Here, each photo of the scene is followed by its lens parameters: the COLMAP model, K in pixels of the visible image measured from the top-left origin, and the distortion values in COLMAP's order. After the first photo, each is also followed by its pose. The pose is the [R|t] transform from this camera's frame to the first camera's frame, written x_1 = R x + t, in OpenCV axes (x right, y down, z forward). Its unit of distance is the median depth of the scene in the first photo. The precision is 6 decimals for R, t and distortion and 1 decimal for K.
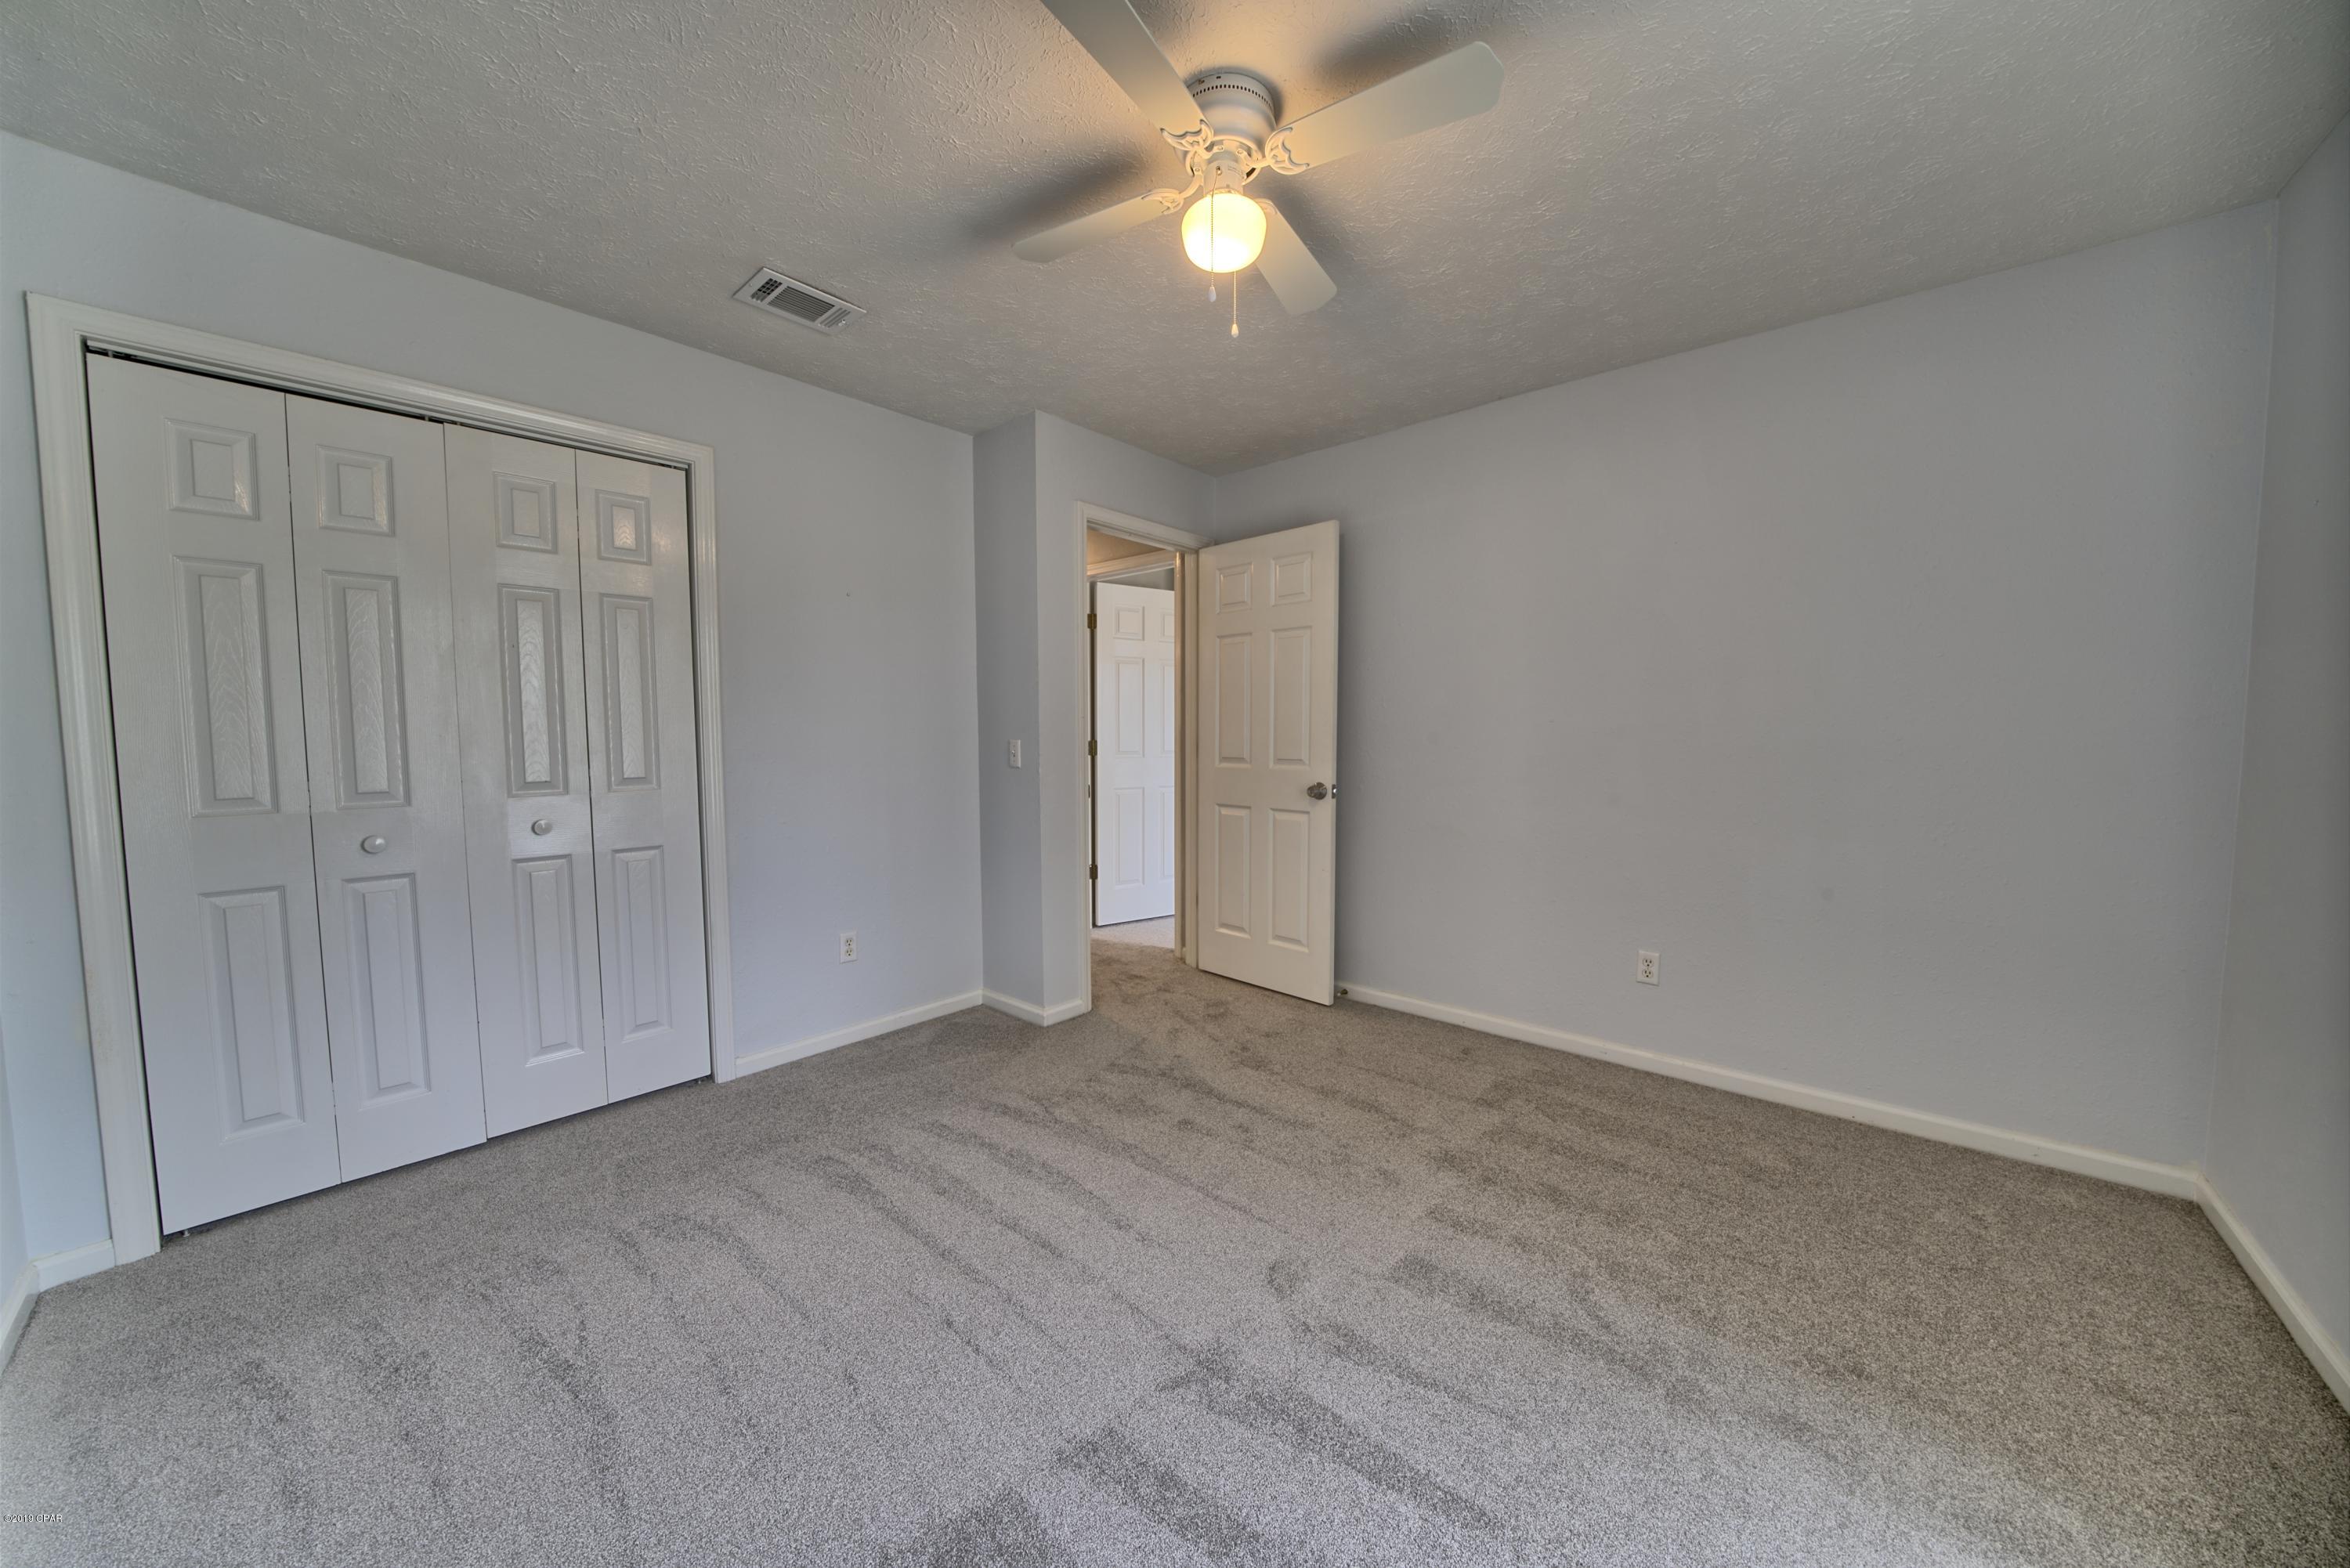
lens RADIAL K [[813.0, 0, 1168.7], [0, 813.0, 782.5], [0, 0, 1]] dist [-0.025176, 0.002891]
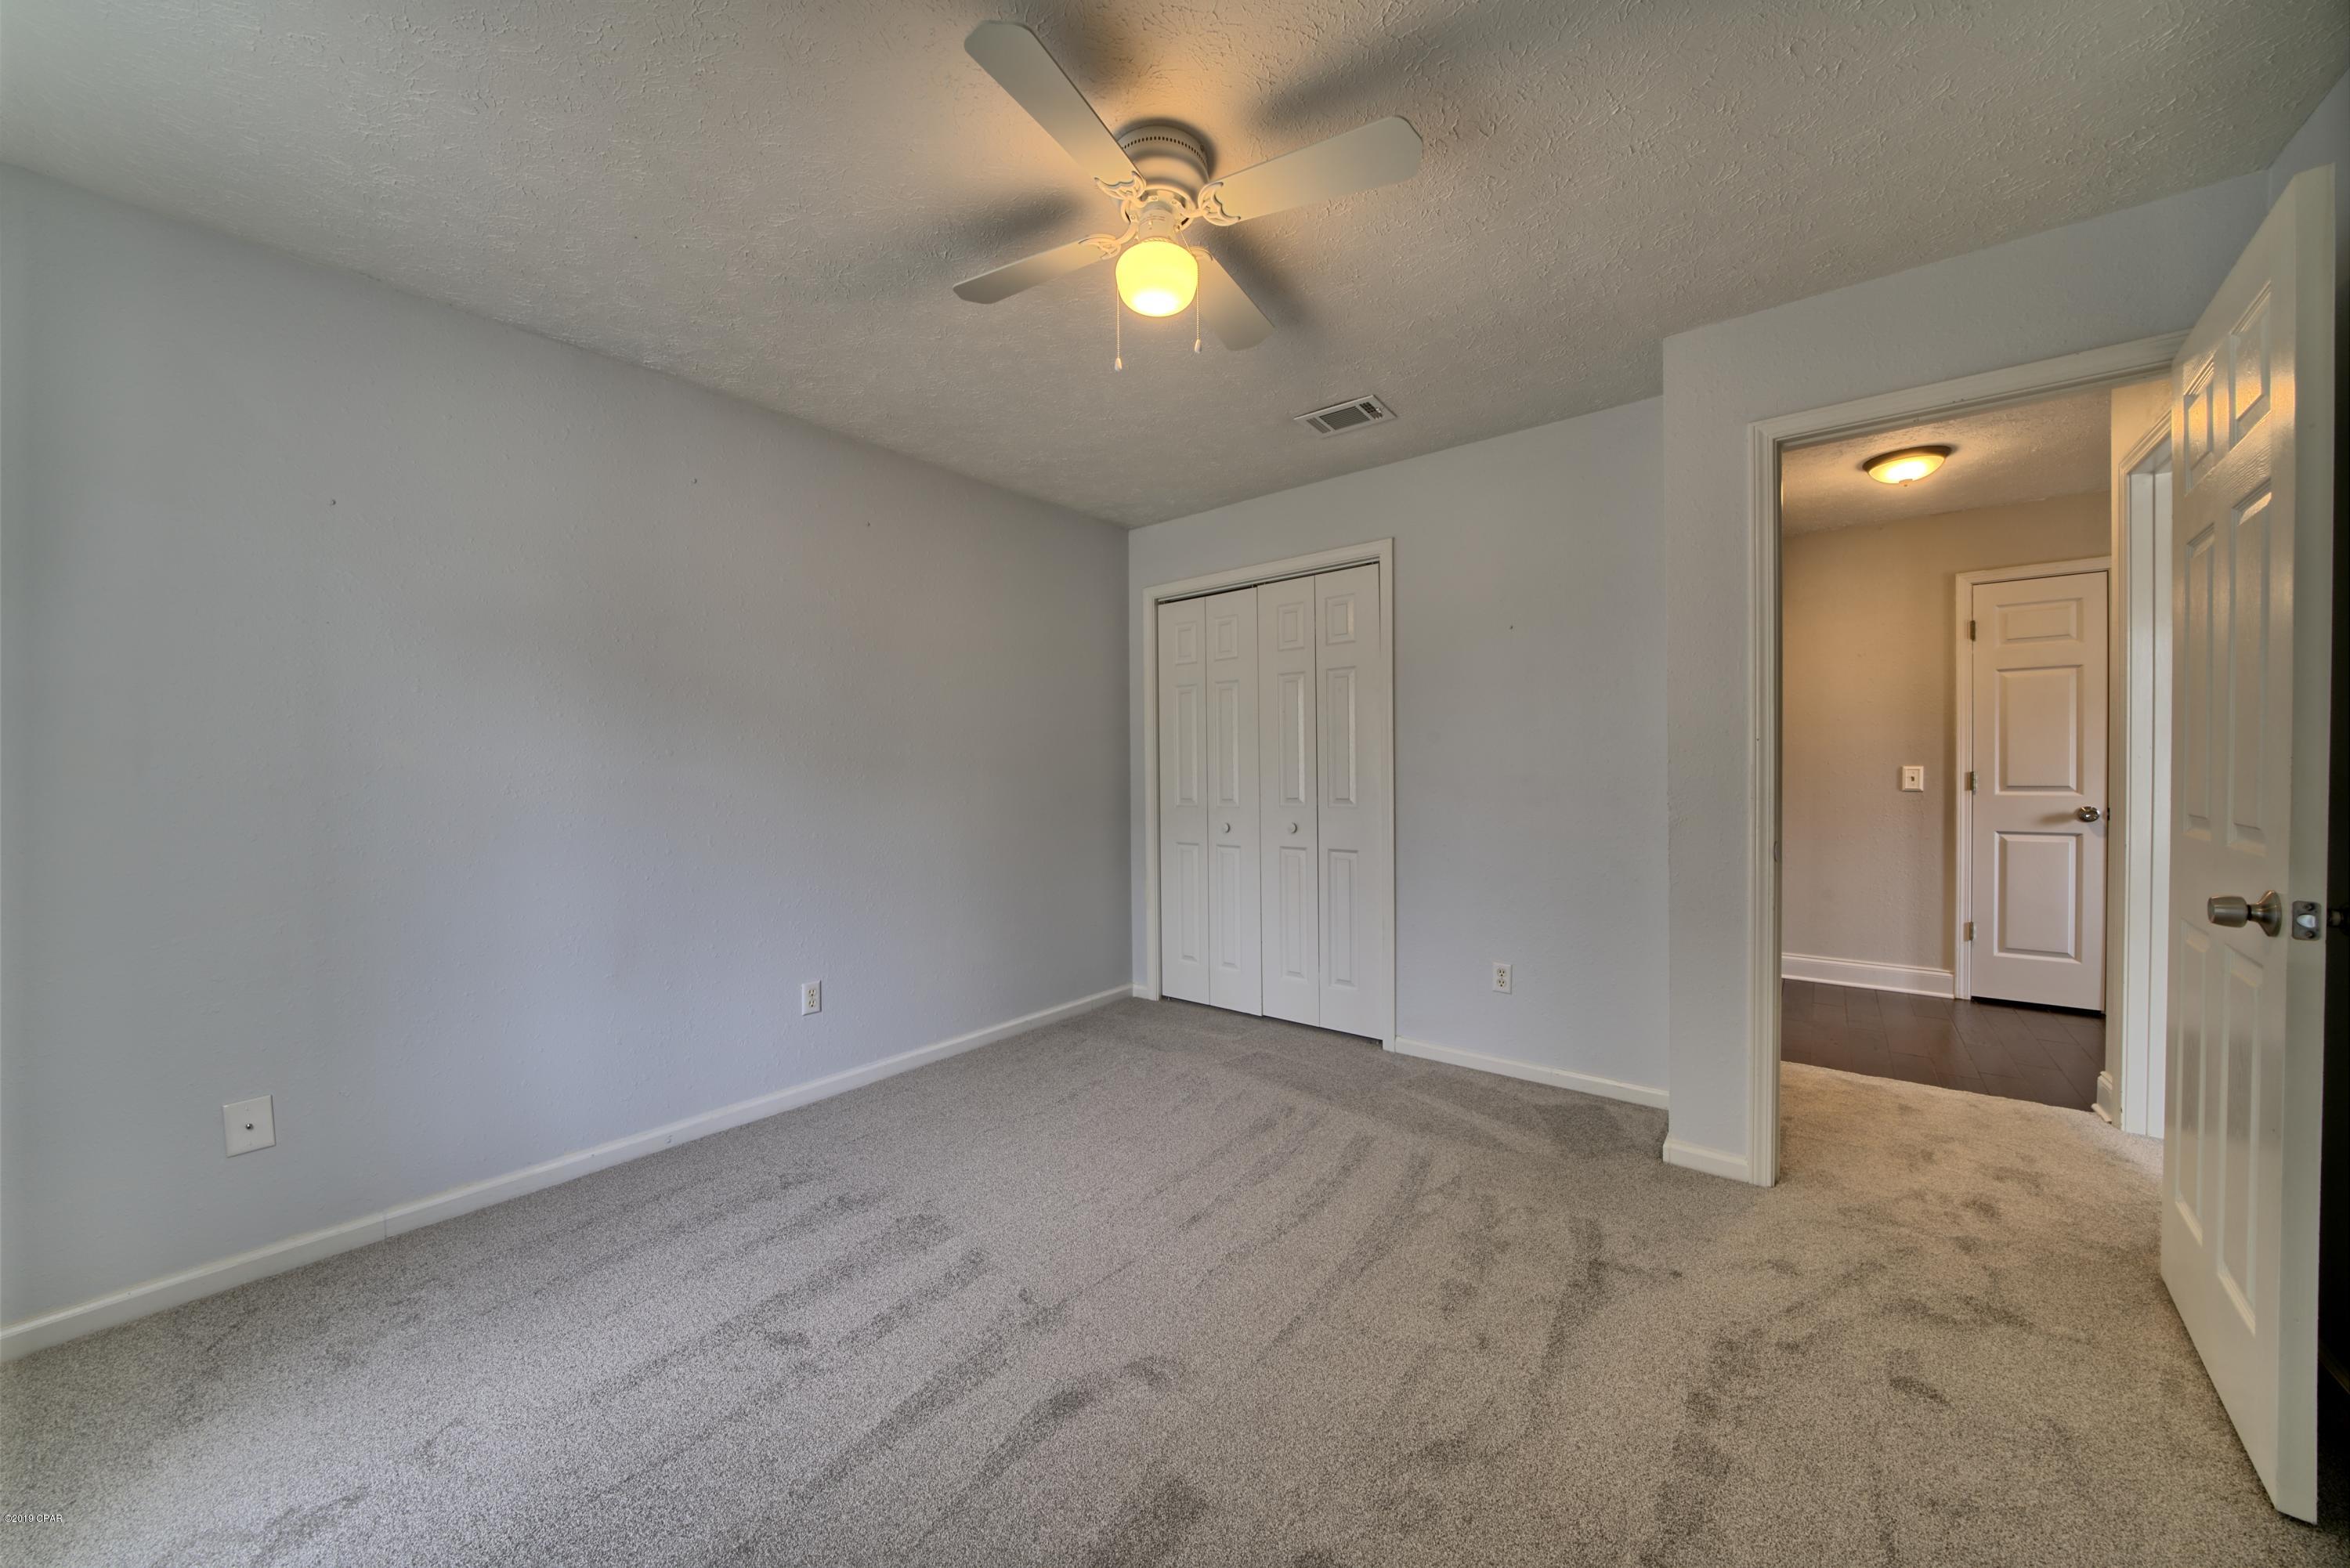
lens RADIAL K [[813.0, 0, 1168.7], [0, 813.0, 782.5], [0, 0, 1]] dist [-0.025176, 0.002891]
pose [[0.039317, 0.018660, -0.999053, 0.714879], [-0.053178, 0.998448, 0.016556, -0.040634], [0.997811, 0.052476, 0.040248, 0.651527]]
